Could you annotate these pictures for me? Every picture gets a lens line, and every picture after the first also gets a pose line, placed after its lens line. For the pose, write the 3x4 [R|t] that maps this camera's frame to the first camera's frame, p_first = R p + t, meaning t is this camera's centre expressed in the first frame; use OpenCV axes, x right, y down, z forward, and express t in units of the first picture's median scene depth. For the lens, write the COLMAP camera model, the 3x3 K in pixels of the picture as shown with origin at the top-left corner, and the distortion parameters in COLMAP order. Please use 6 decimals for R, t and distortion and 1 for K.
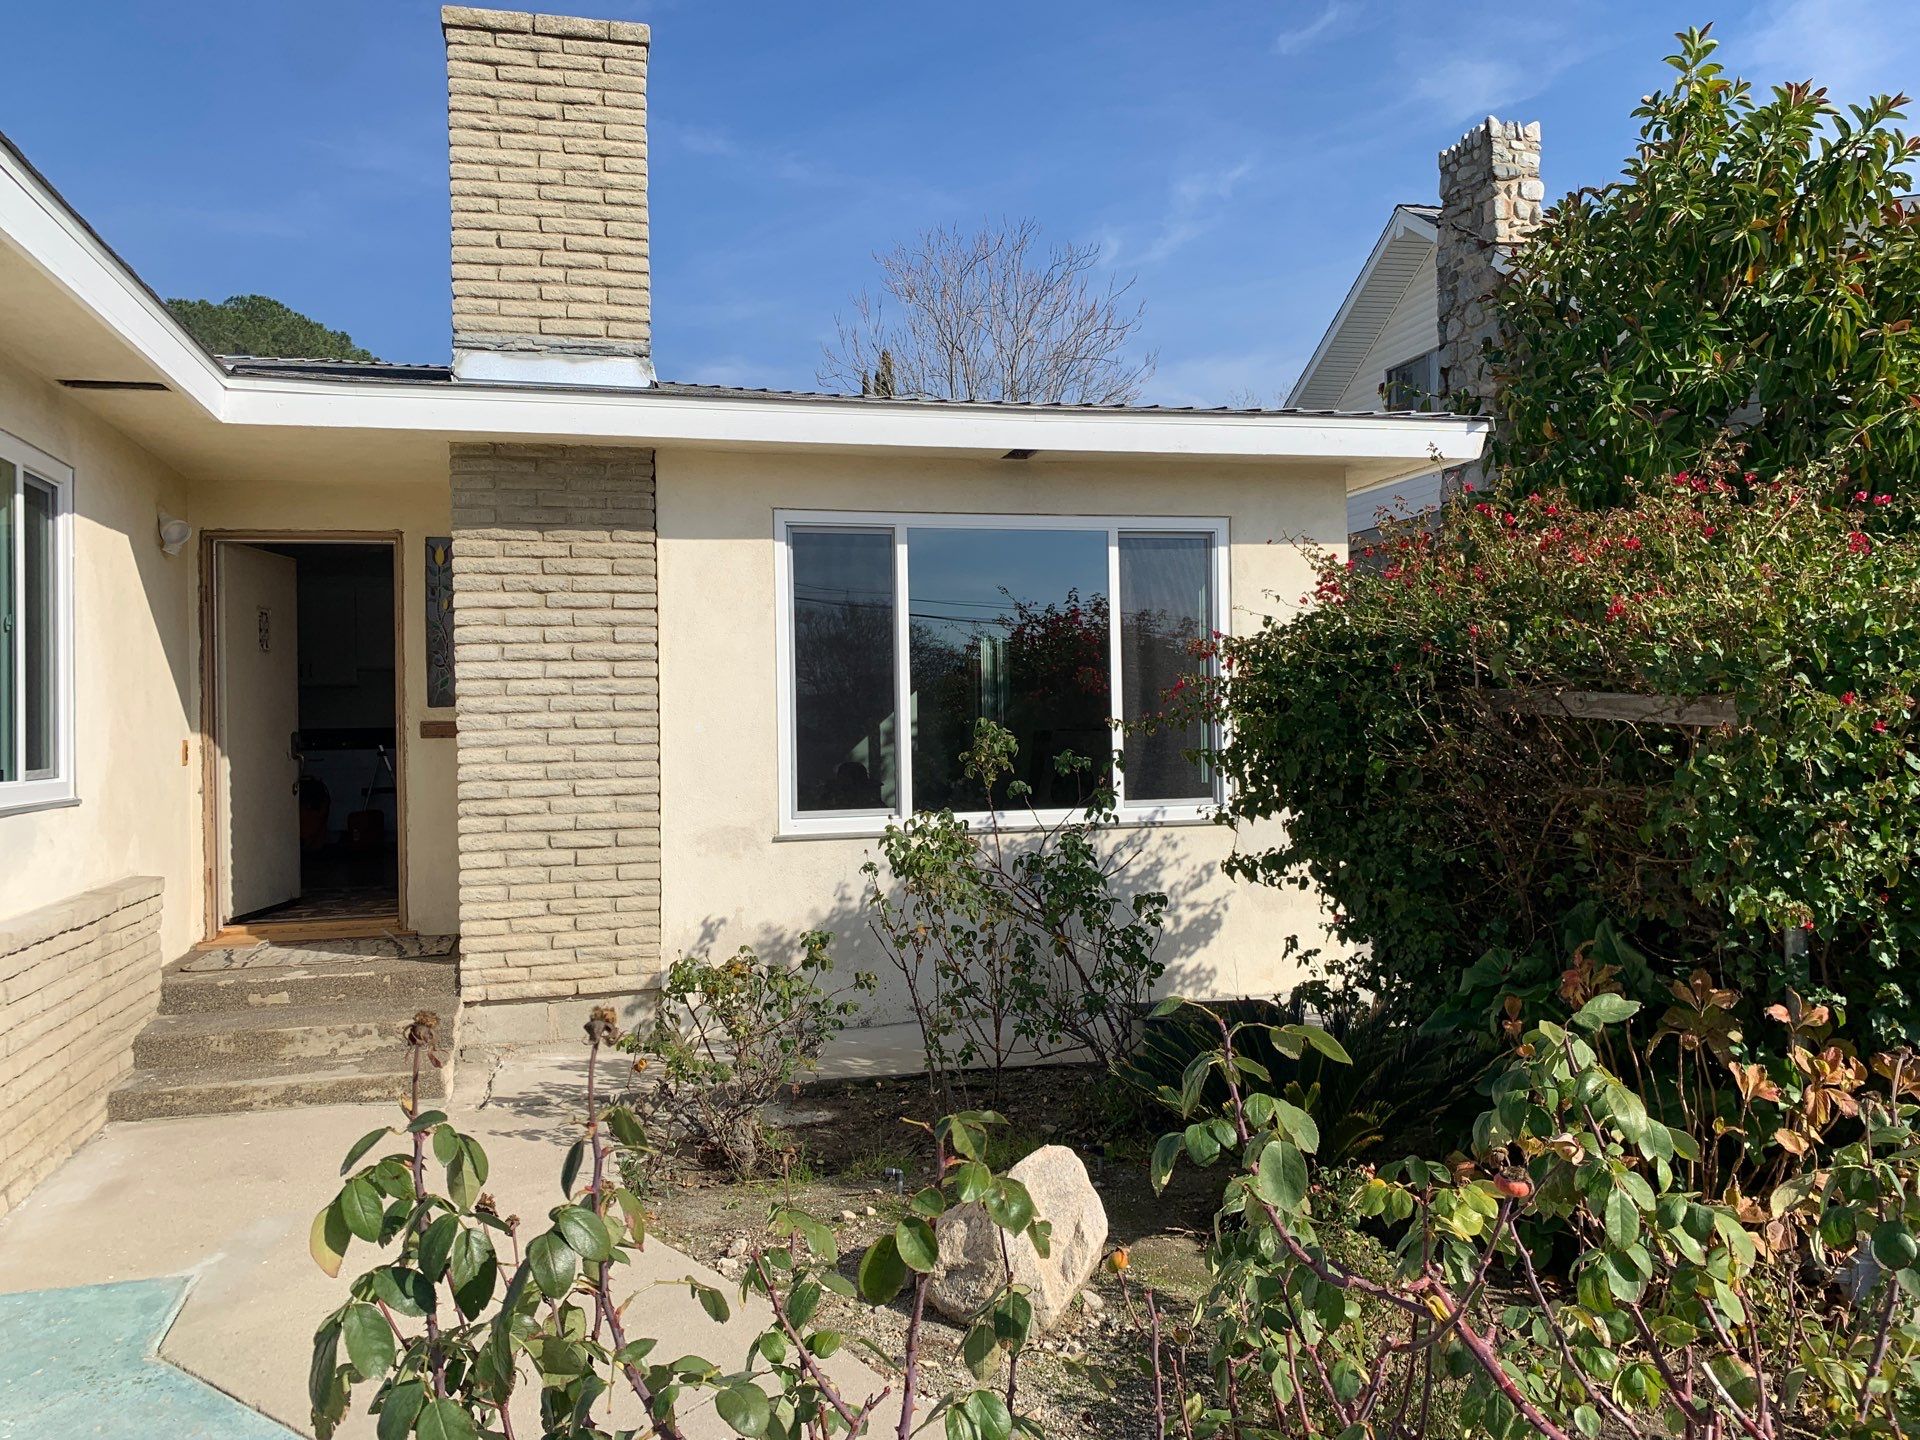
lens RADIAL K [[1466.8, 0, 947.3], [0, 1466.8, 713.4], [0, 0, 1]] dist [0.032382, -0.023616]
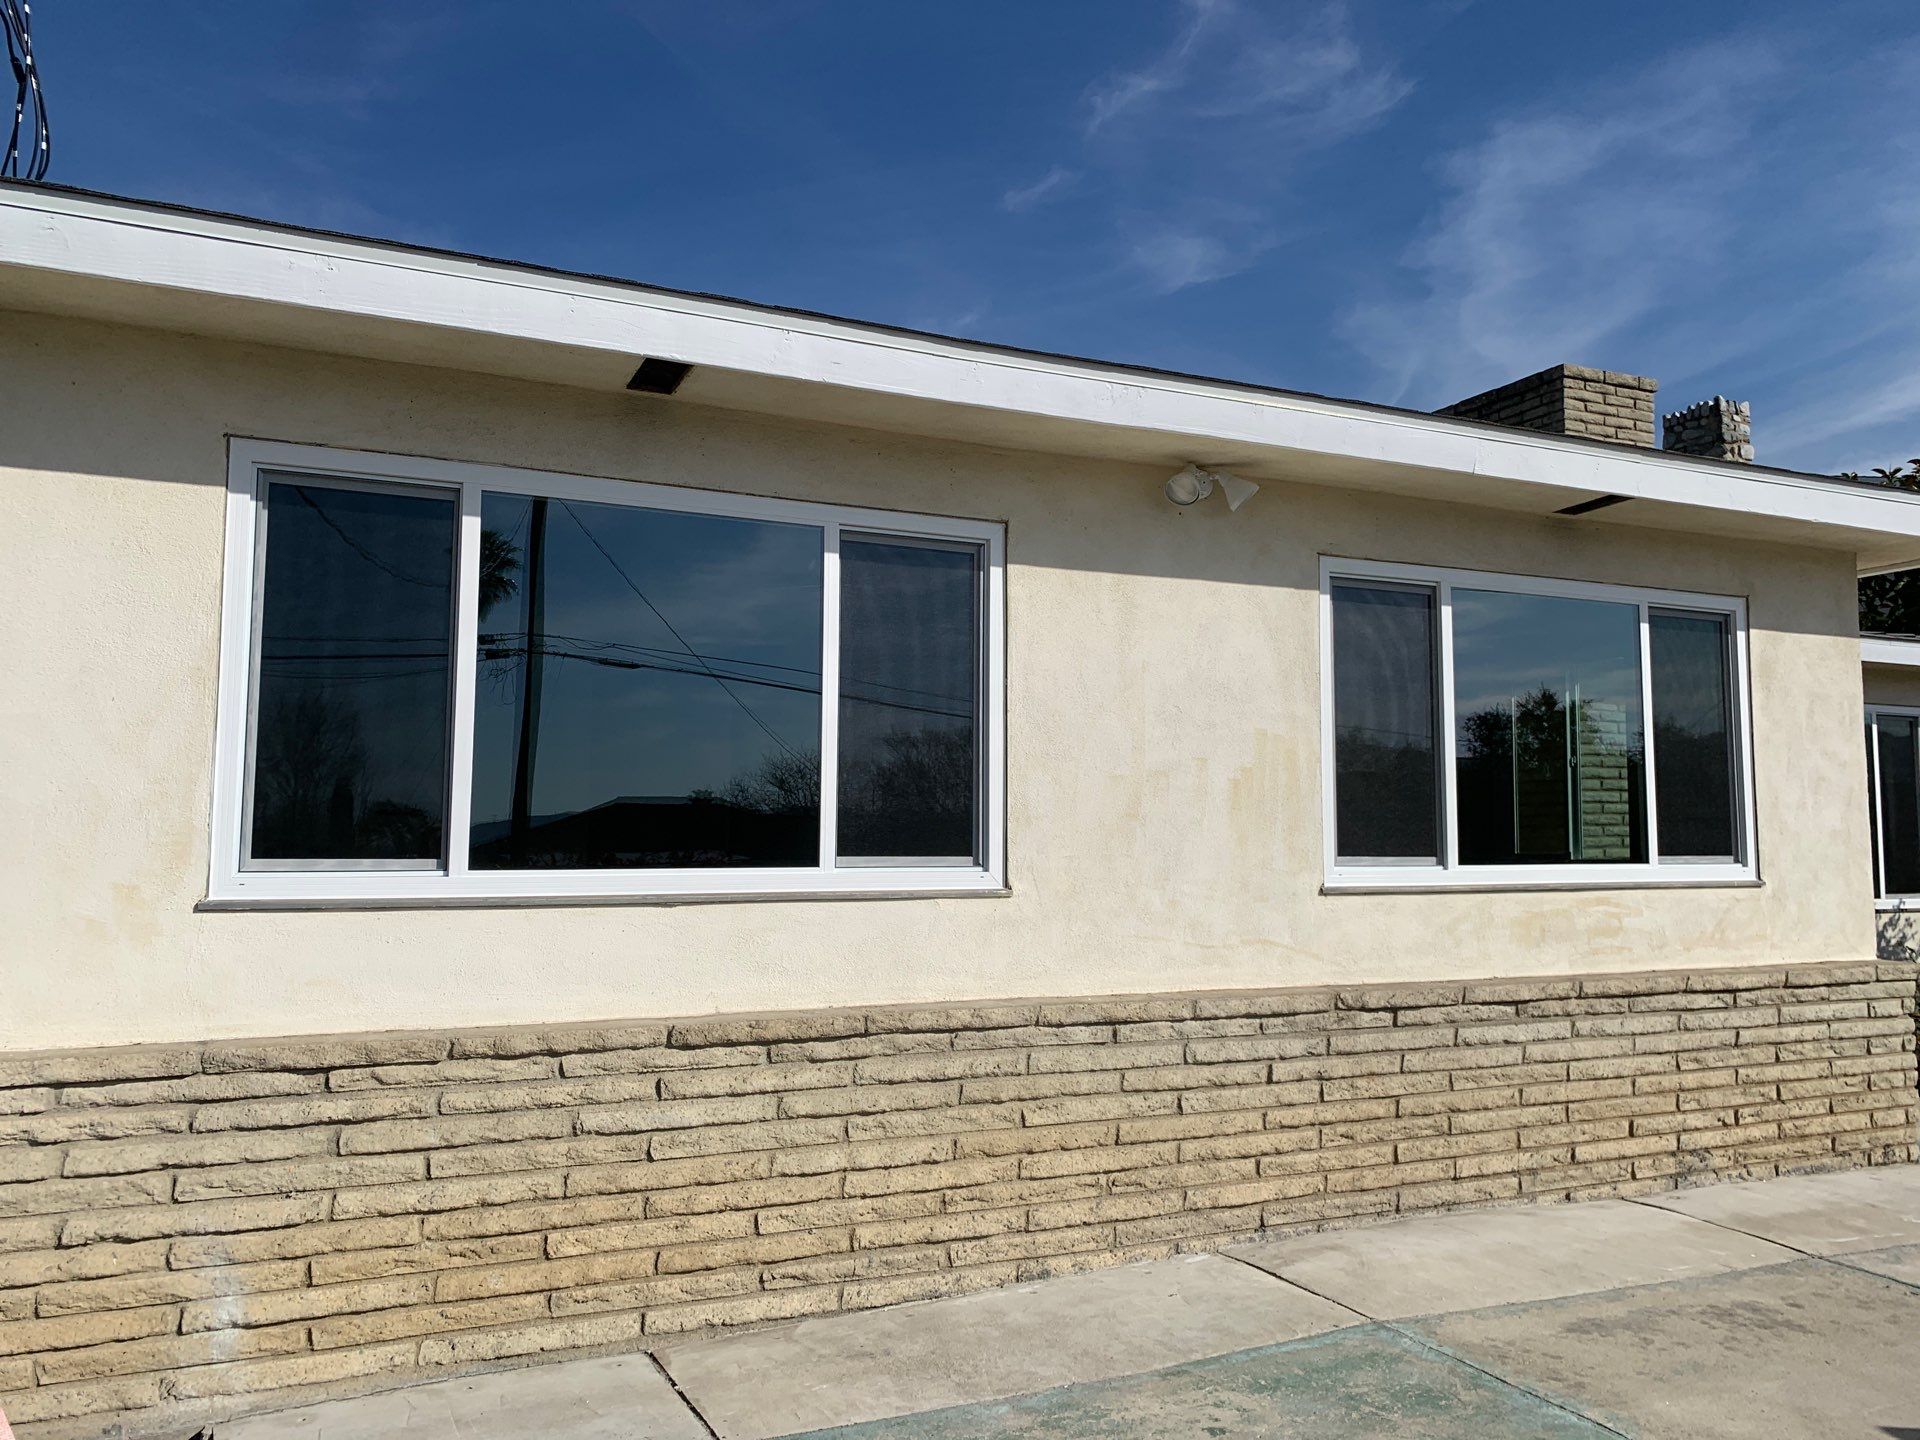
lens RADIAL K [[1487.4, 0, 960.1], [0, 1487.4, 711.2], [0, 0, 1]] dist [0.019943, -0.005663]
pose [[0.979696, 0.040804, 0.196290, -1.240166], [-0.024323, 0.996028, -0.085655, 0.031936], [-0.199006, 0.079141, 0.976798, -0.366892]]
